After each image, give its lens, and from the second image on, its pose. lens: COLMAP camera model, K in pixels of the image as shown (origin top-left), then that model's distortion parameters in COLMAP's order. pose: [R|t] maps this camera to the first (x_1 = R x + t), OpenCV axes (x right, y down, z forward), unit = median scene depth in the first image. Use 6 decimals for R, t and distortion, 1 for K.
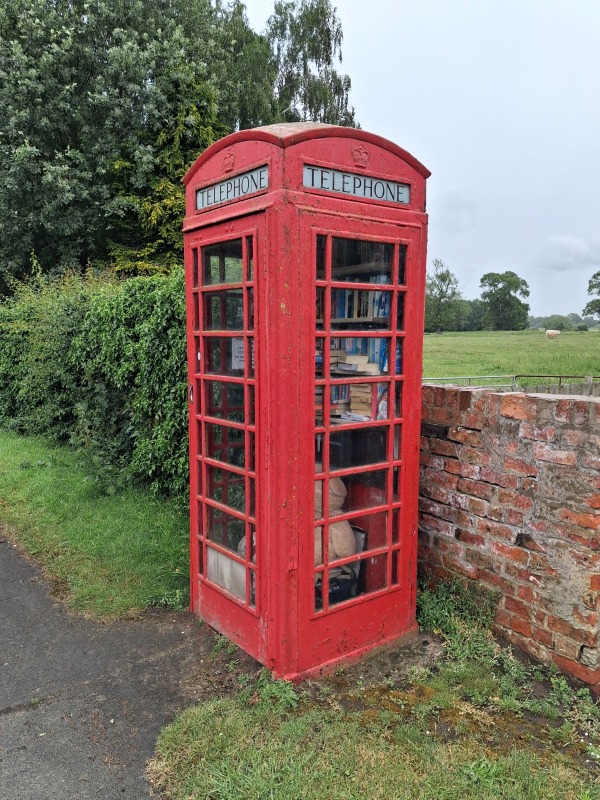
lens RADIAL K [[632.1, 0, 296.6], [0, 632.1, 435.2], [0, 0, 1]] dist [0.081358, 0.025832]
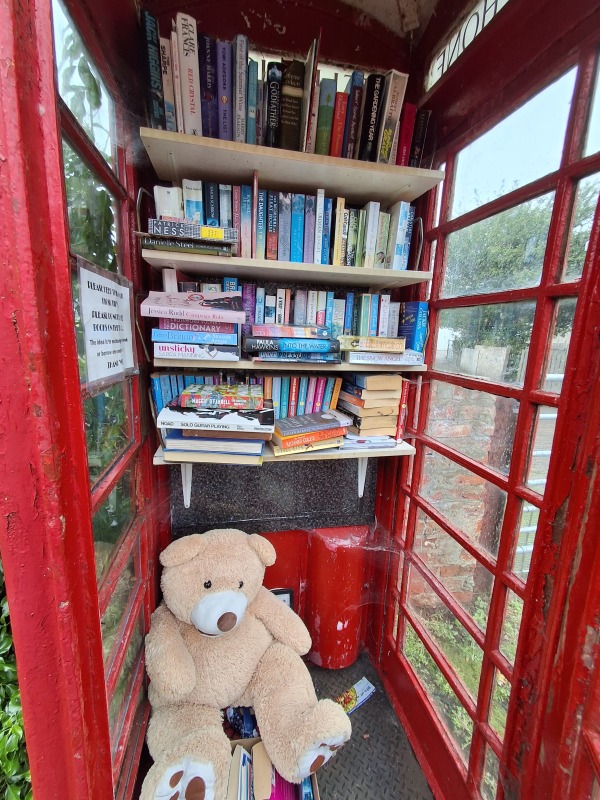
lens RADIAL K [[337.7, 0, 300.5], [0, 337.7, 399.6], [0, 0, 1]] dist [-0.001076, -0.000023]
pose [[0.415152, -0.161842, 0.895241, -0.189644], [0.108001, 0.985858, 0.128140, -0.110804], [-0.903319, 0.043489, 0.426760, 0.901789]]
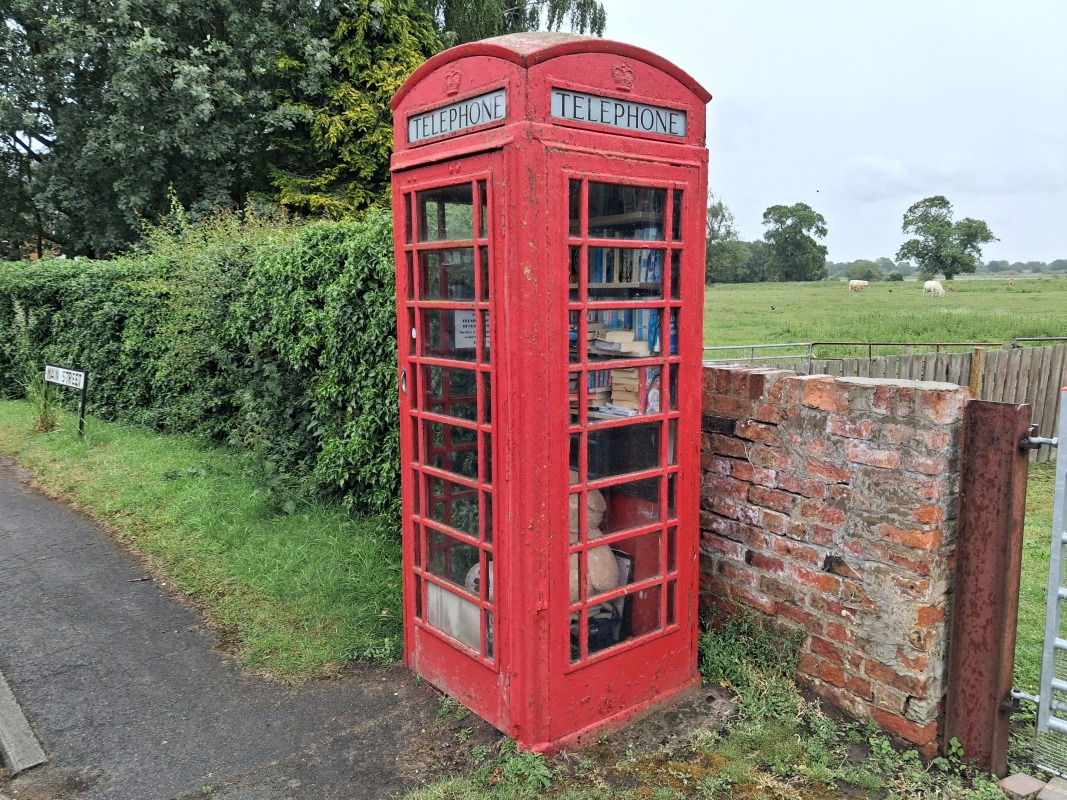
lens RADIAL K [[843.0, 0, 558.8], [0, 843.0, 430.4], [0, 0, 1]] dist [0.081358, 0.025832]
pose [[0.999060, -0.014048, 0.041002, -0.021500], [0.013681, 0.999864, 0.009211, -0.014043], [-0.041126, -0.008641, 0.999117, -0.026263]]
